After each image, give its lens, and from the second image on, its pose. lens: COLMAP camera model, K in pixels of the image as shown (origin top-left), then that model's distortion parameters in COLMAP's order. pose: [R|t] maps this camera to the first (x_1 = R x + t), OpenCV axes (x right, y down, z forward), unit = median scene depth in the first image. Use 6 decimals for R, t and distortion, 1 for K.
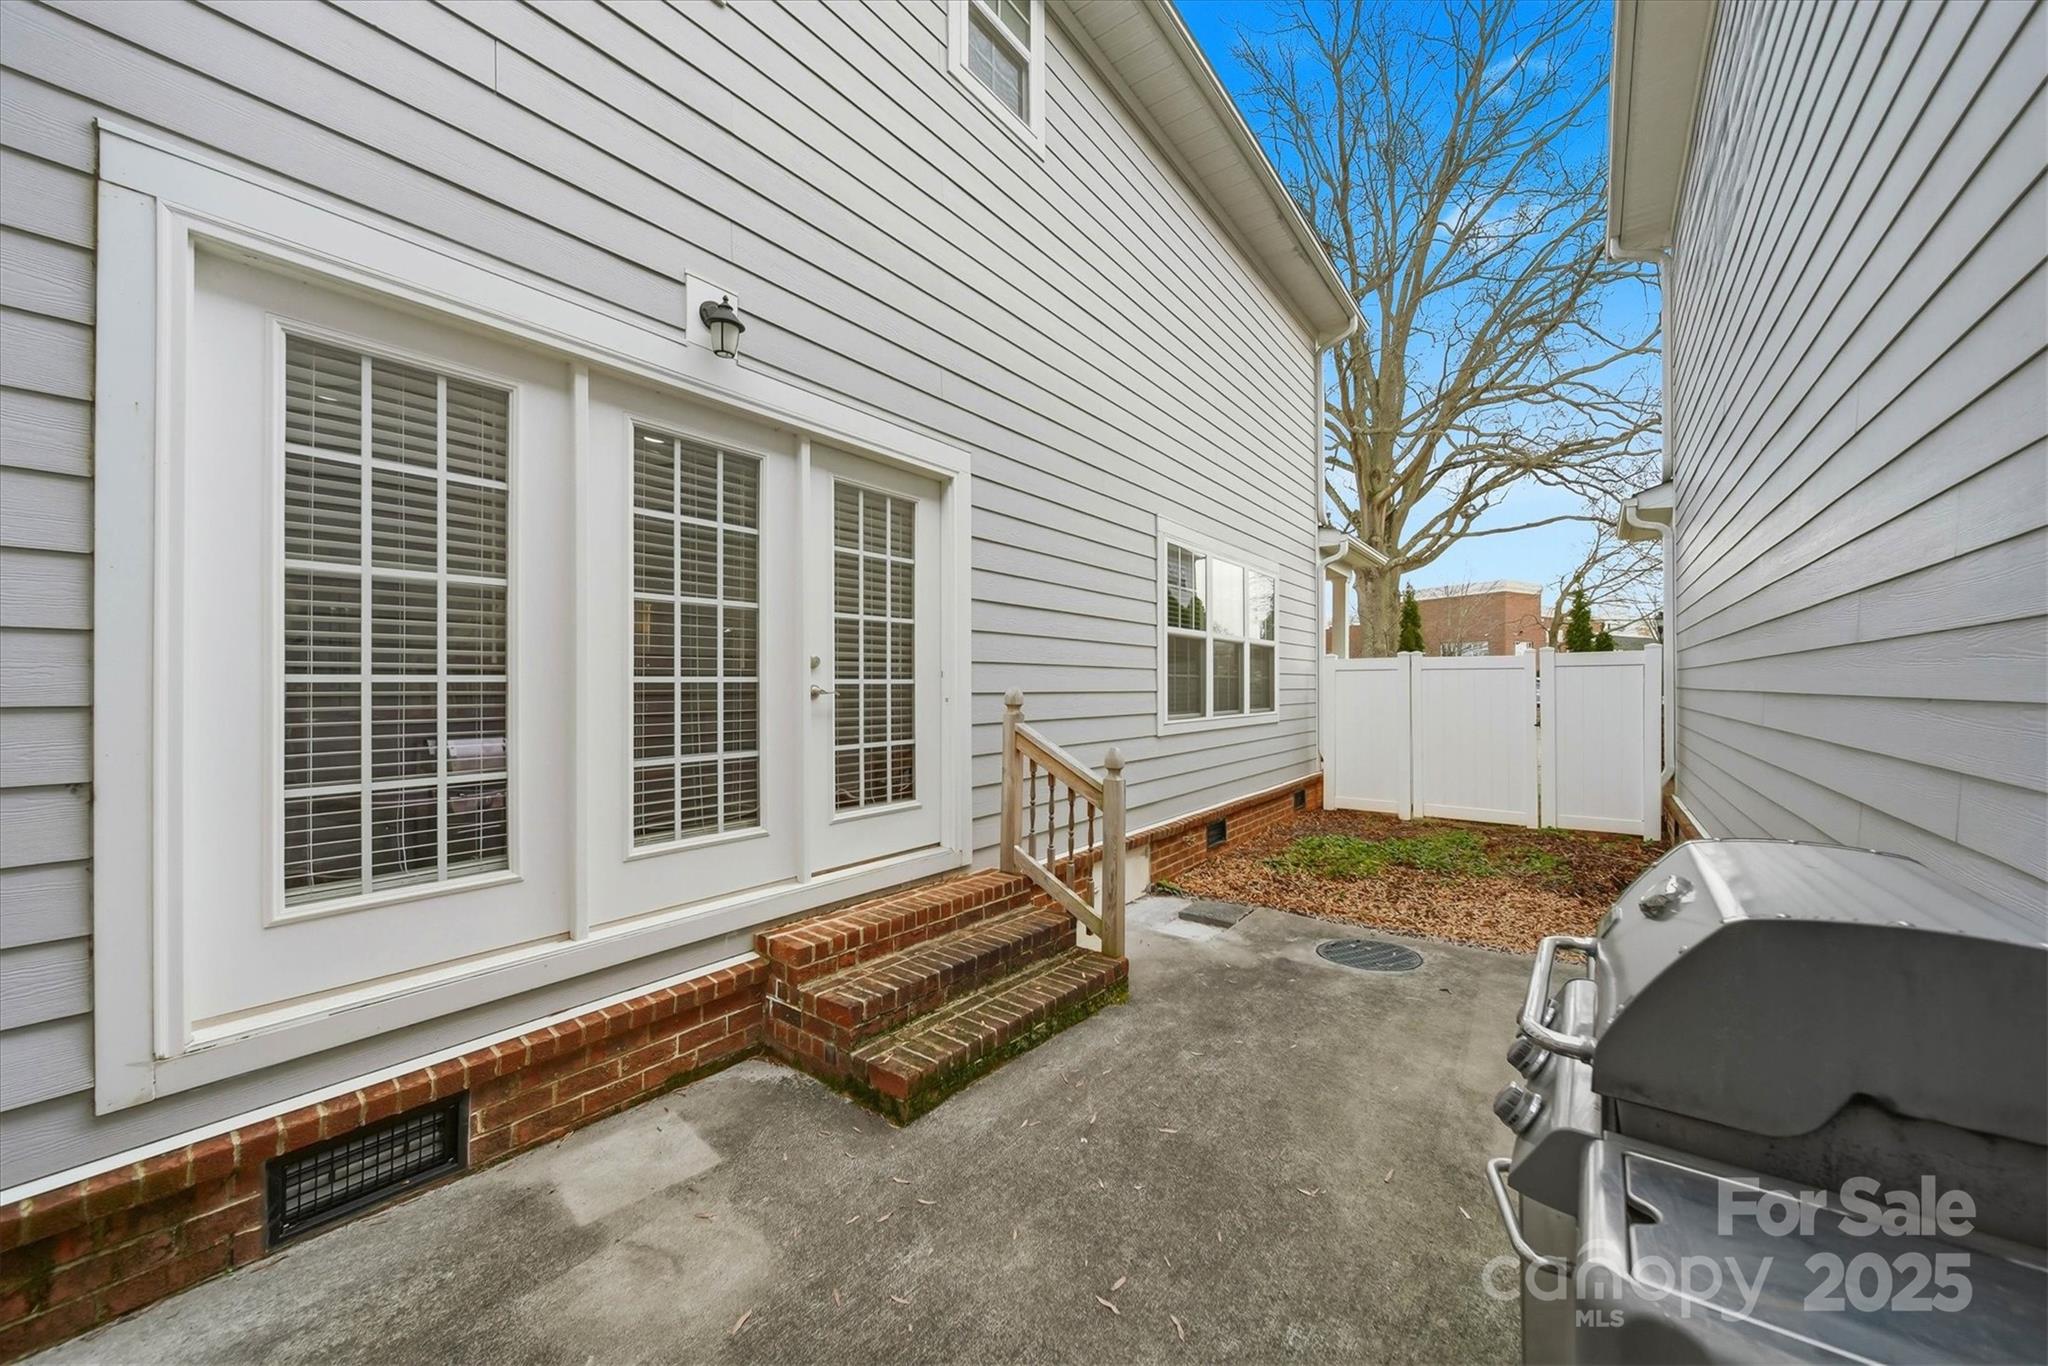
lens RADIAL K [[731.4, 0, 1023.9], [0, 731.4, 688.0], [0, 0, 1]] dist [-0.001435, 0.000051]
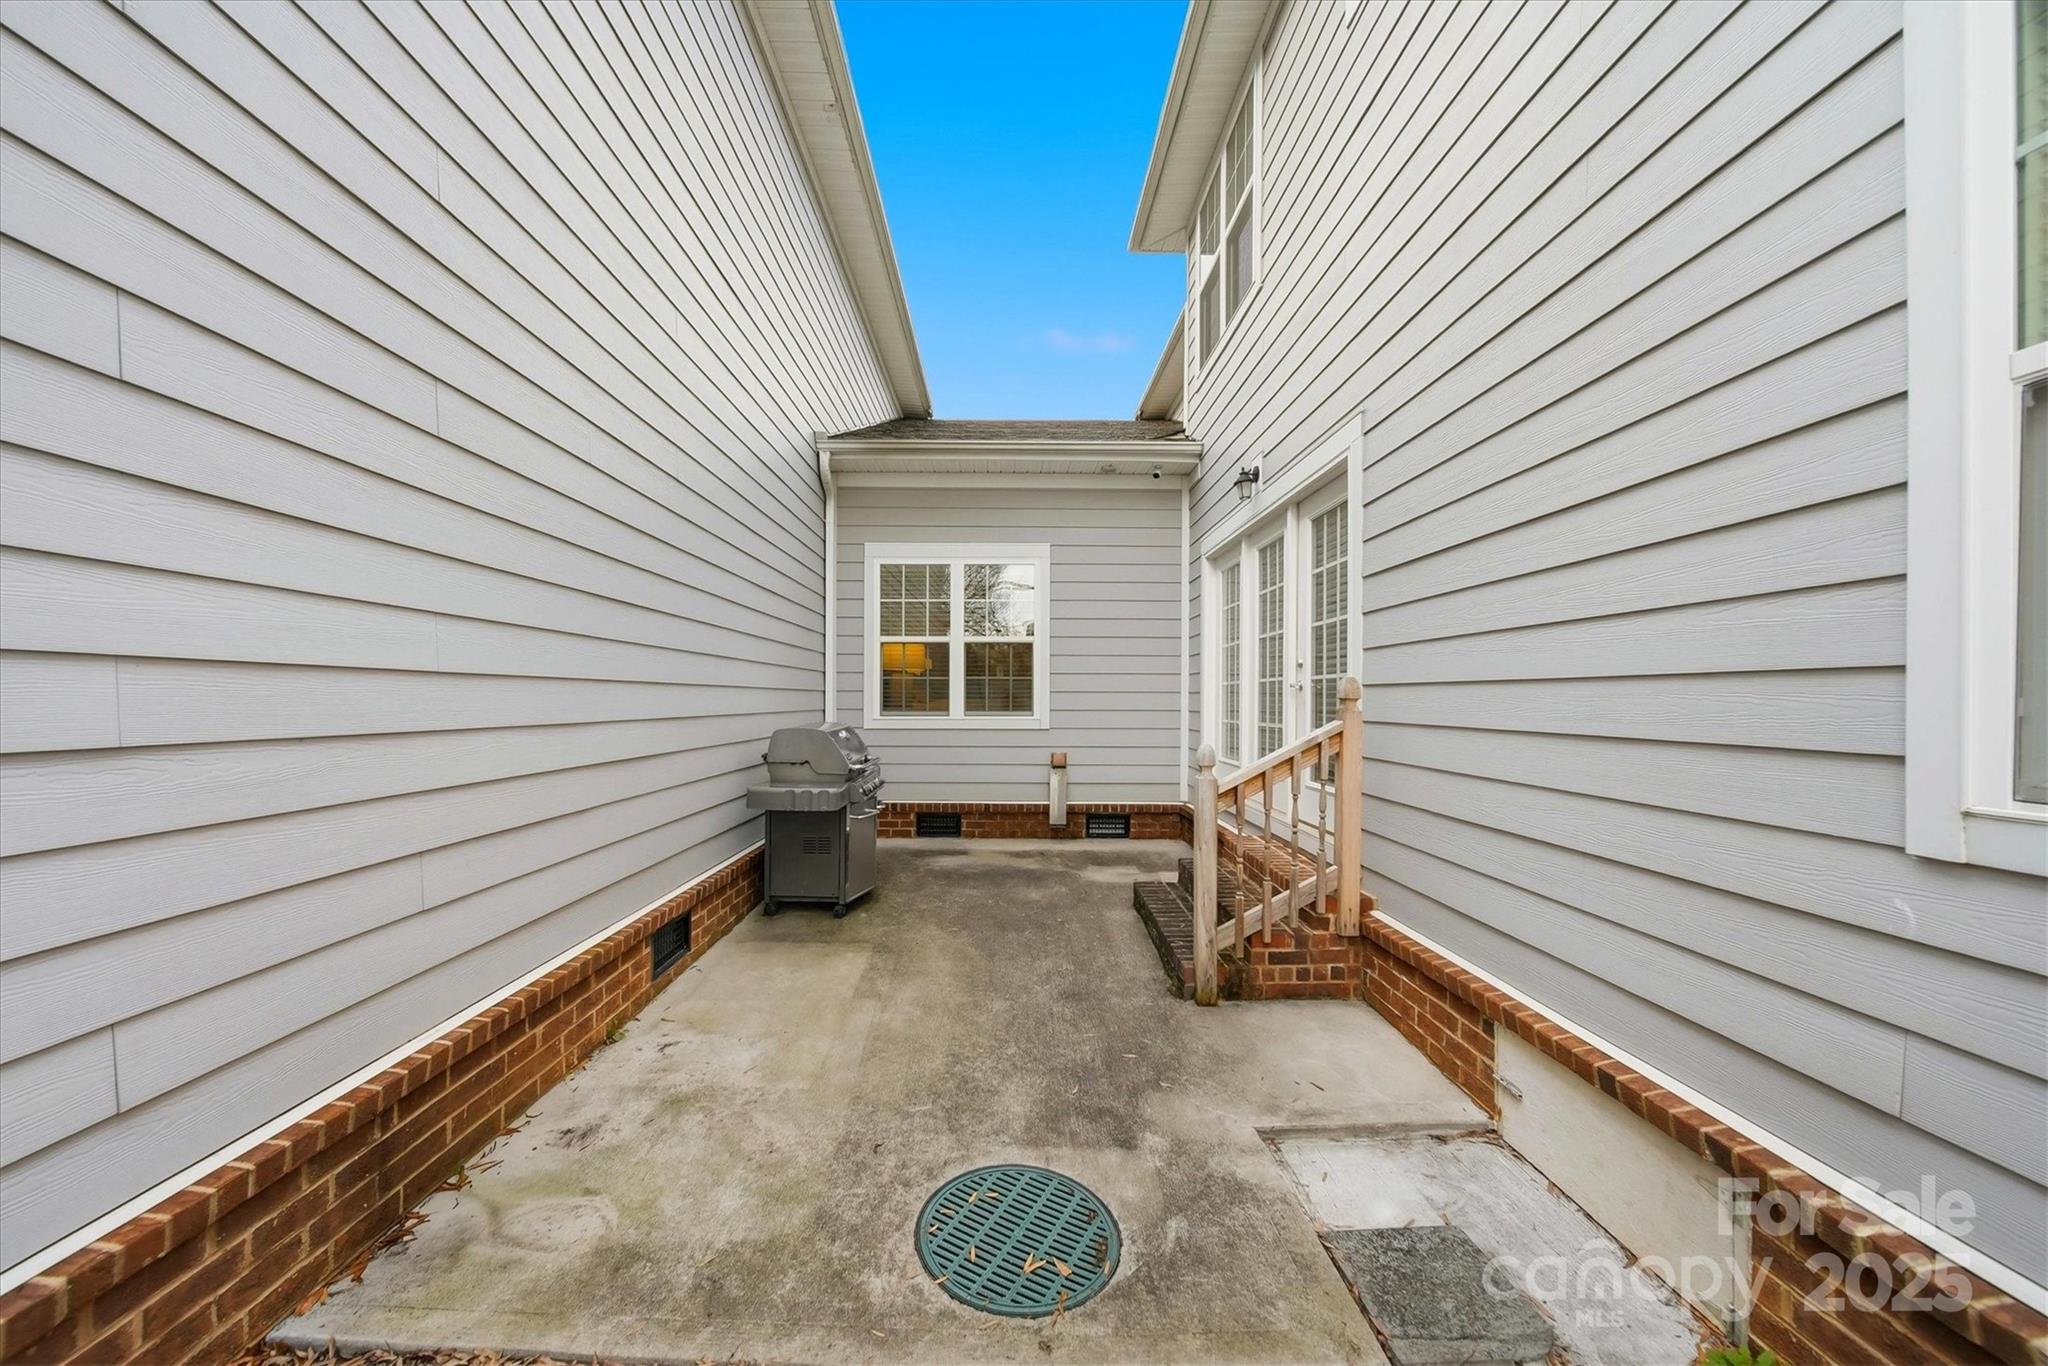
lens RADIAL K [[731.4, 0, 1023.9], [0, 731.4, 688.0], [0, 0, 1]] dist [-0.001435, 0.000051]
pose [[-0.777036, -0.007371, -0.629414, 0.815955], [0.000516, 0.999924, -0.012347, 0.021741], [0.629457, -0.009919, -0.776972, 1.458604]]
